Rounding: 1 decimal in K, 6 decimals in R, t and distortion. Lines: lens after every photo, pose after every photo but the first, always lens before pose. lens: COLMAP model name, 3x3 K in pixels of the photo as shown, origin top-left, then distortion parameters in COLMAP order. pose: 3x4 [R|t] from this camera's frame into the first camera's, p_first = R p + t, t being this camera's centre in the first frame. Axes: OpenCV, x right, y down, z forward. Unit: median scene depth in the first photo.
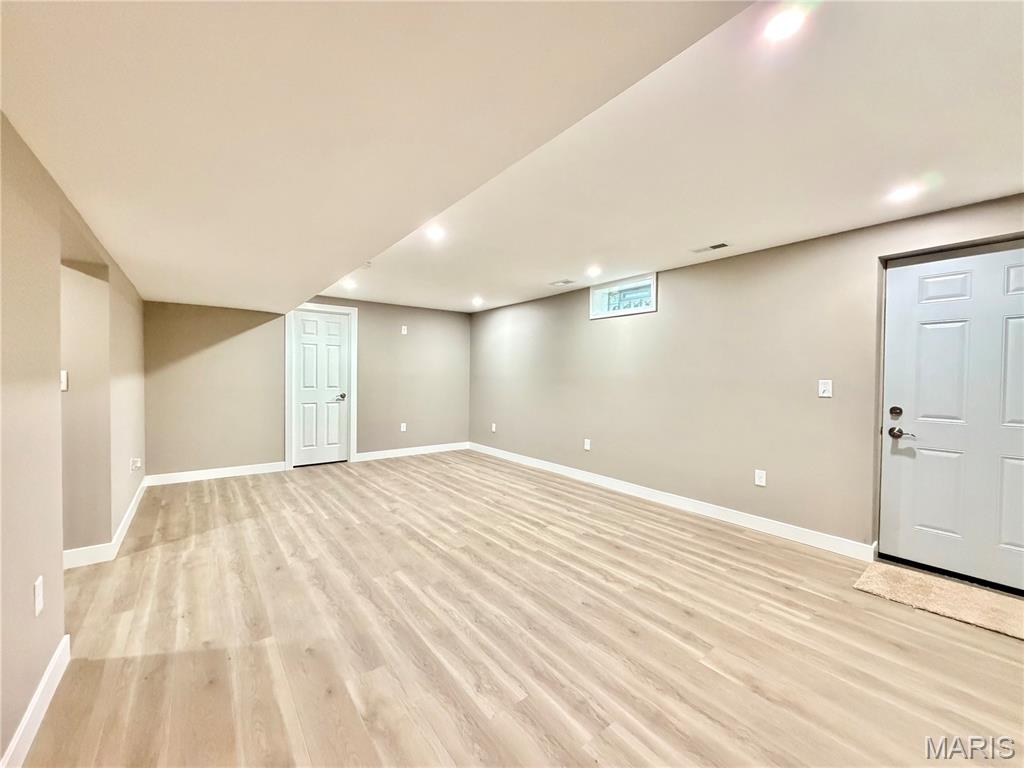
lens RADIAL K [[407.4, 0, 509.4], [0, 407.4, 382.3], [0, 0, 1]] dist [-0.001474, -0.000140]
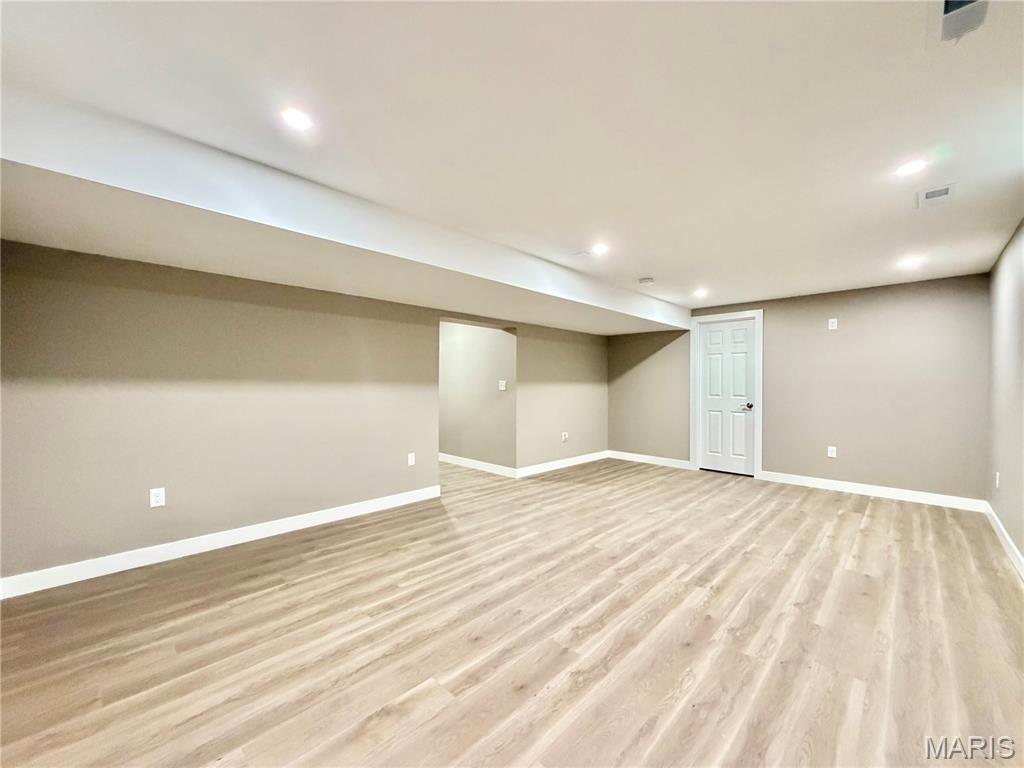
lens RADIAL K [[407.4, 0, 508.8], [0, 407.4, 385.4], [0, 0, 1]] dist [-0.001474, -0.000140]
pose [[0.135952, -0.004969, -0.990703, 0.773582], [-0.018963, 0.999791, -0.007617, 0.007504], [0.990534, 0.019822, 0.135829, 0.561568]]
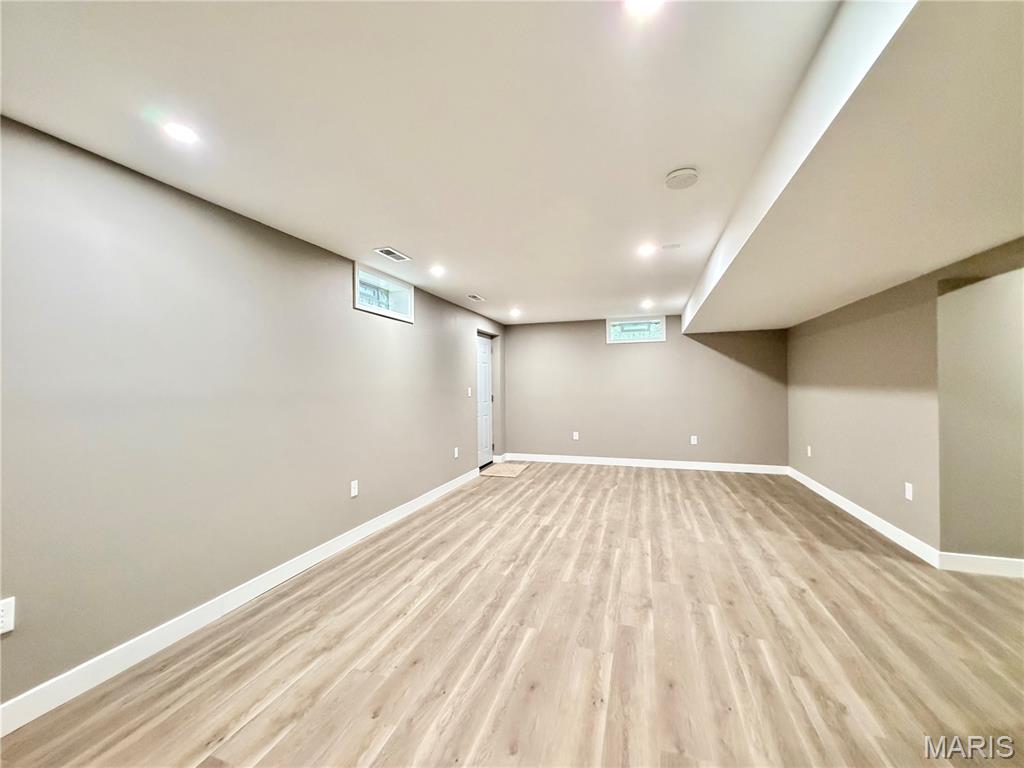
lens RADIAL K [[407.4, 0, 509.6], [0, 407.4, 384.4], [0, 0, 1]] dist [-0.001474, -0.000140]
pose [[-0.561761, -0.001962, 0.827297, -0.764264], [0.017905, 0.999734, 0.014528, -0.040595], [-0.827106, 0.022974, -0.561576, 1.700562]]
